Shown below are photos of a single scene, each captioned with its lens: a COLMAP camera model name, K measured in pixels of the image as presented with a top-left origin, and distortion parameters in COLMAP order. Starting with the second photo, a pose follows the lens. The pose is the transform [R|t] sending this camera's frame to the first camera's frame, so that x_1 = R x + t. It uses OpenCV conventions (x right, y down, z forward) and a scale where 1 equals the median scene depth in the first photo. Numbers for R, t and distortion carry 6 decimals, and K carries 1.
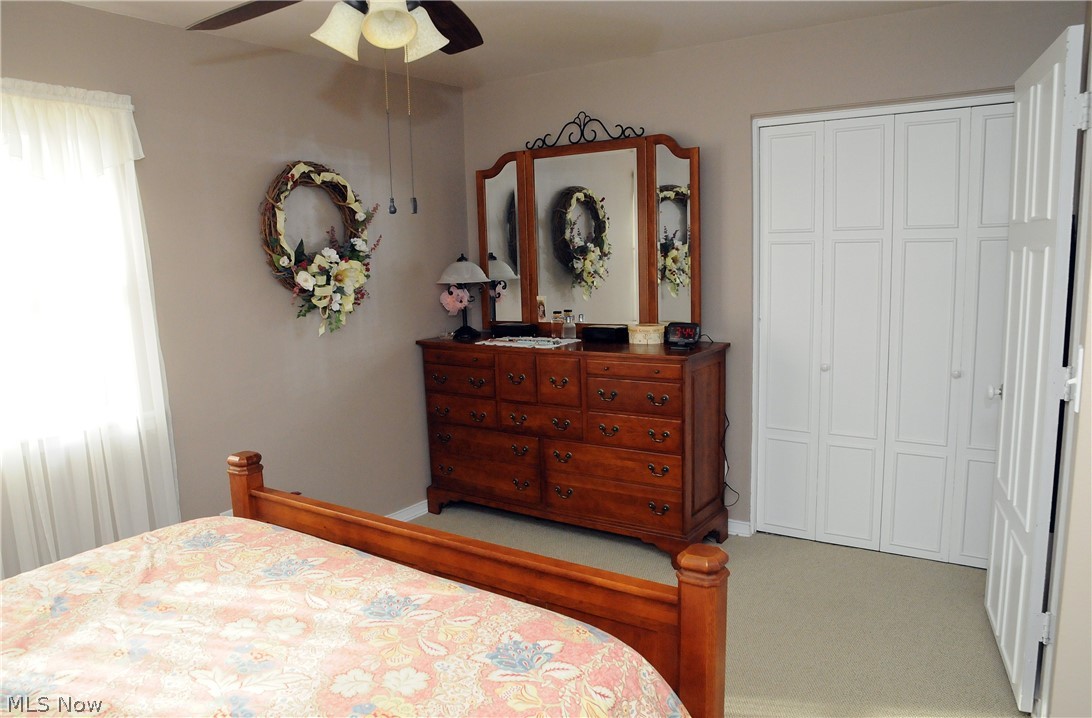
lens RADIAL K [[767.4, 0, 545.1], [0, 767.4, 360.9], [0, 0, 1]] dist [-0.077532, 0.022758]
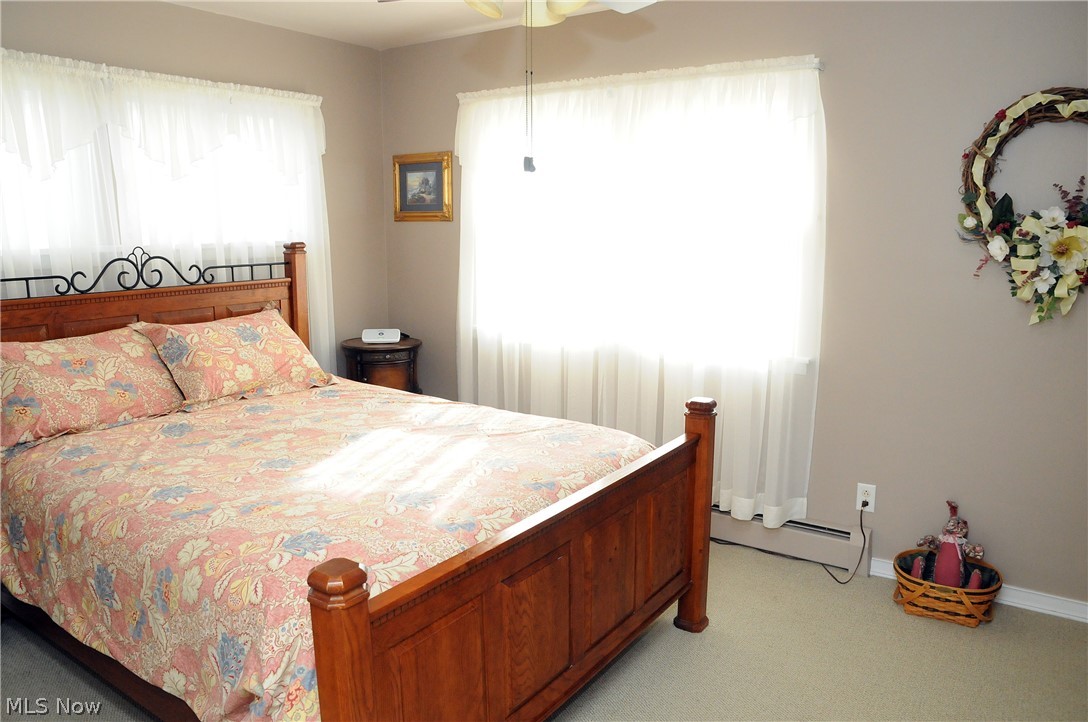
lens RADIAL K [[764.6, 0, 541.3], [0, 764.6, 366.8], [0, 0, 1]] dist [-0.077532, 0.022758]
pose [[-0.008768, 0.217500, -0.976021, 0.966333], [-0.141039, 0.966032, 0.216541, -0.185282], [0.989965, 0.139555, 0.022206, 1.144007]]
